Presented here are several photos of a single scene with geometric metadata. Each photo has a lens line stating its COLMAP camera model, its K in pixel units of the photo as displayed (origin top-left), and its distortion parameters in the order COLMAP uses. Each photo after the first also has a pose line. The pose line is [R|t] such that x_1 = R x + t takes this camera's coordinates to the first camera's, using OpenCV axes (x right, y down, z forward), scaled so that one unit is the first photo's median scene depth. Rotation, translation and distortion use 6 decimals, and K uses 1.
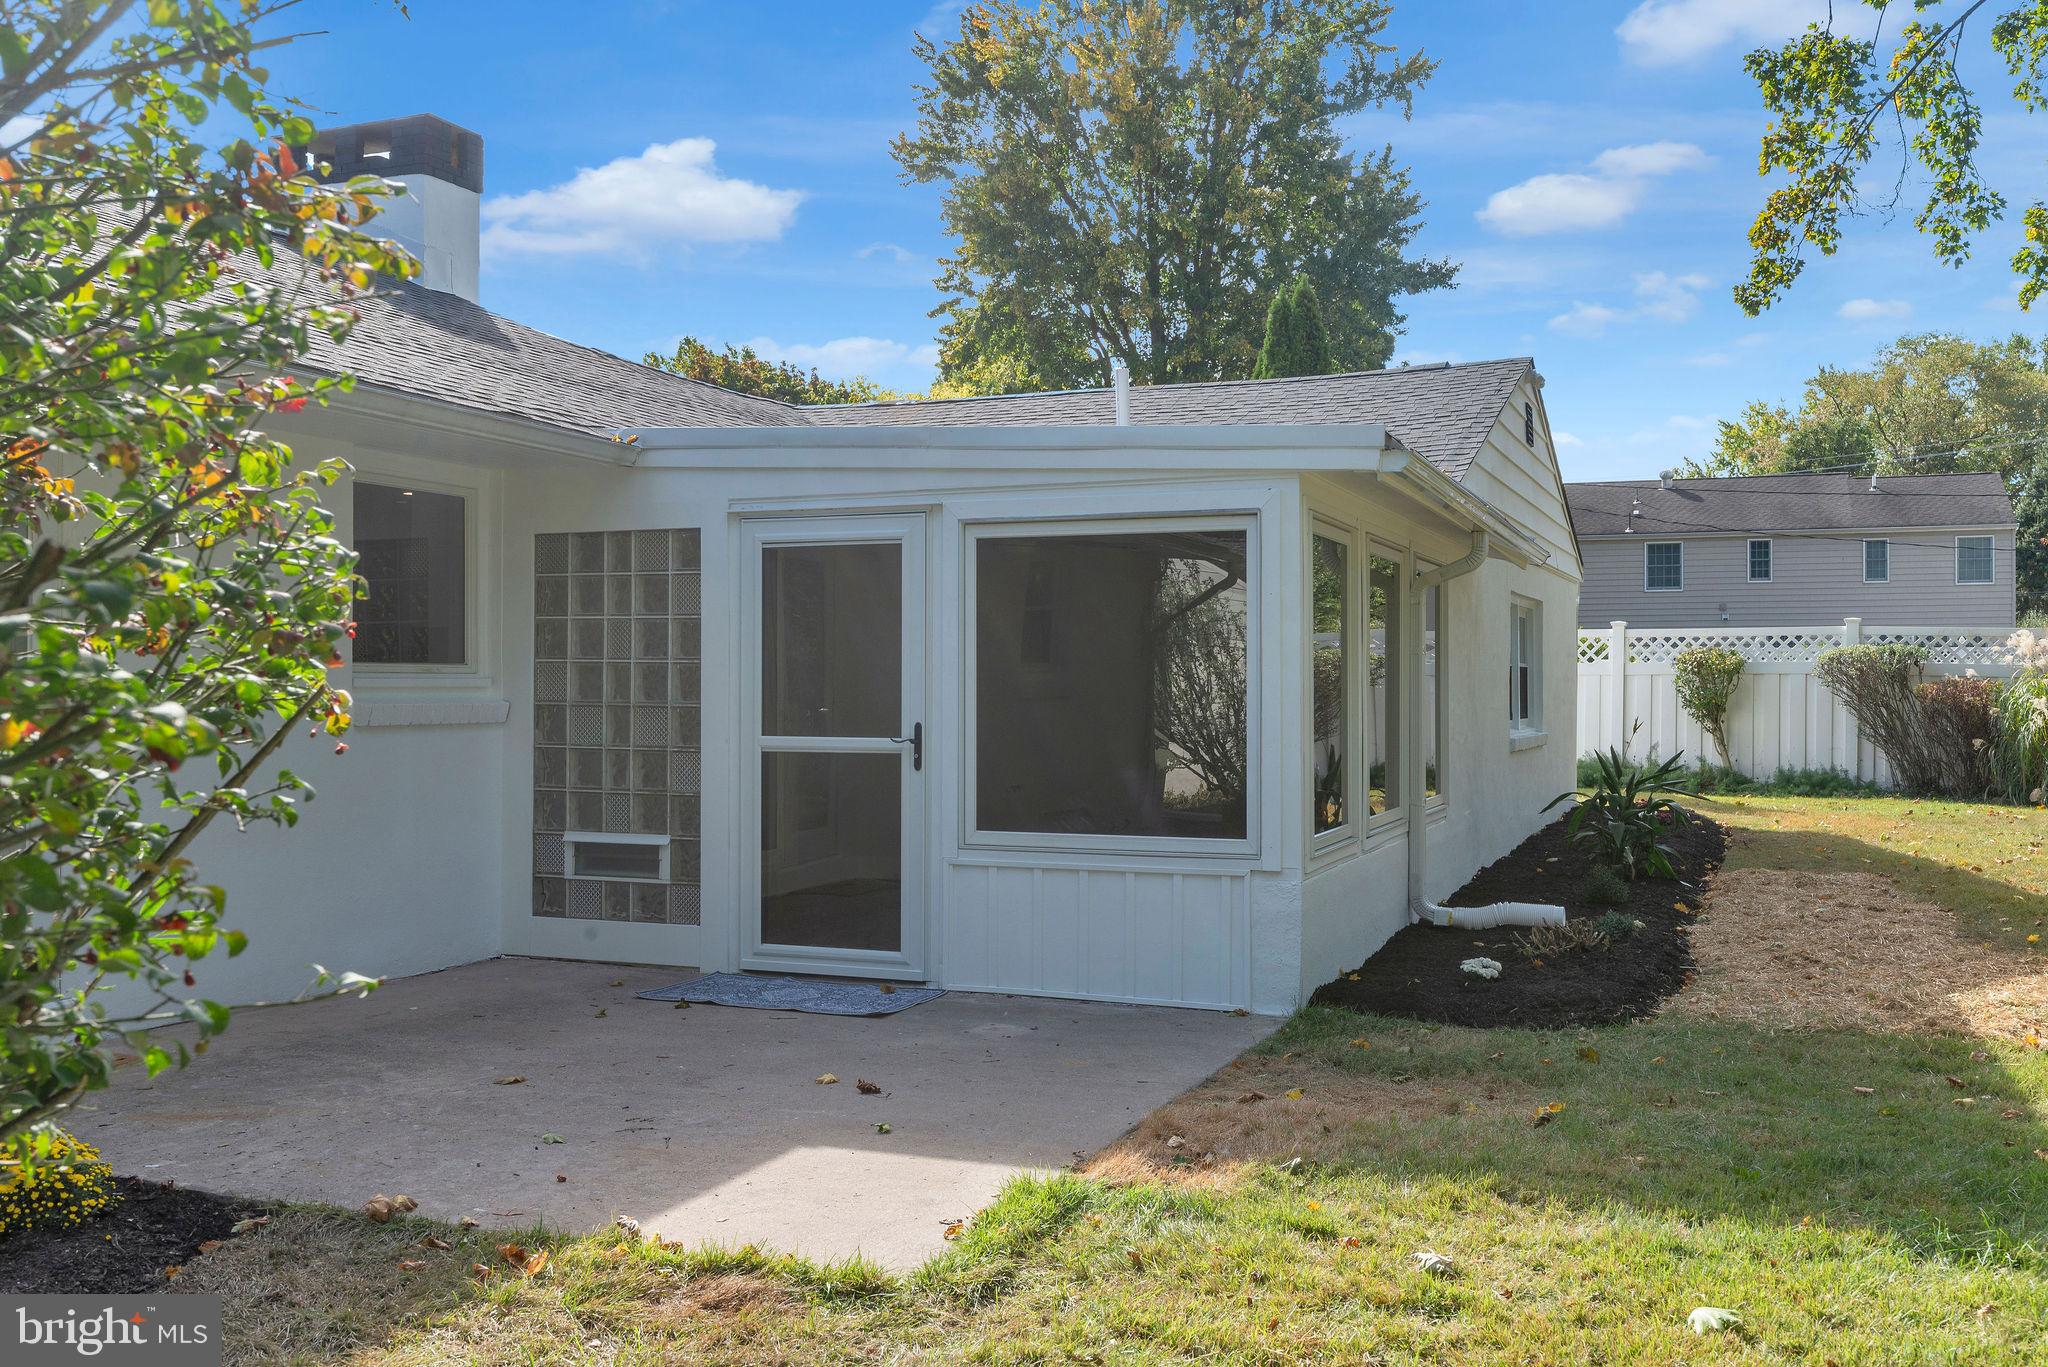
lens RADIAL K [[1820.8, 0, 1021.3], [0, 1820.8, 686.6], [0, 0, 1]] dist [-0.011139, -0.003927]
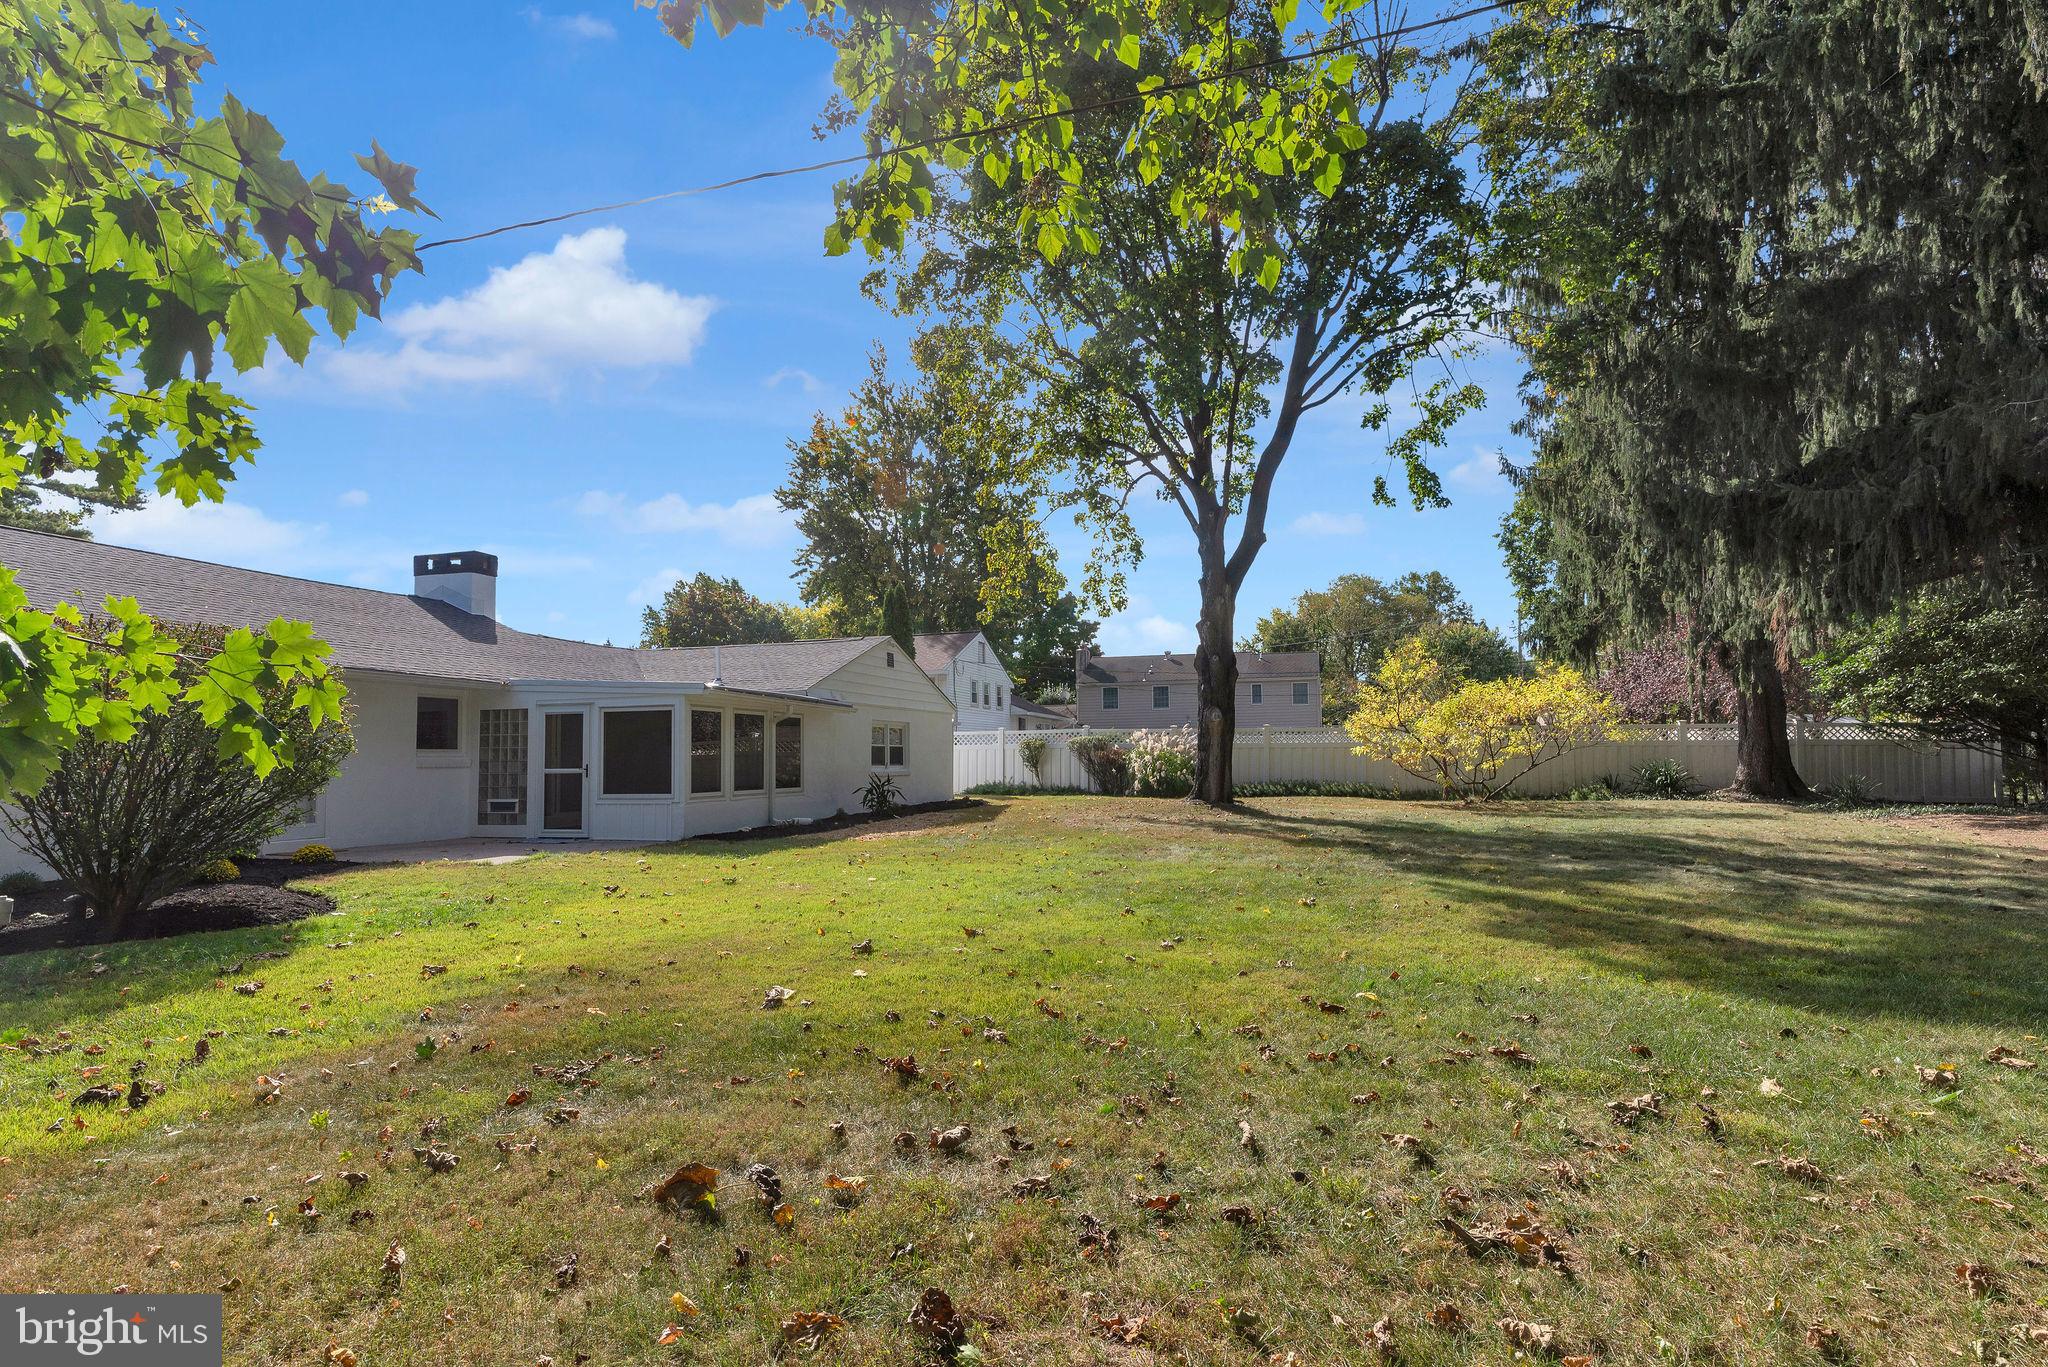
lens RADIAL K [[1028.9, 0, 1030.0], [0, 1028.9, 683.4], [0, 0, 1]] dist [0.003079, 0.001267]
pose [[0.992996, -0.005389, 0.118025, 0.323289], [0.014399, 0.997033, -0.075621, 0.016148], [-0.117267, 0.076791, 0.990127, -0.629829]]
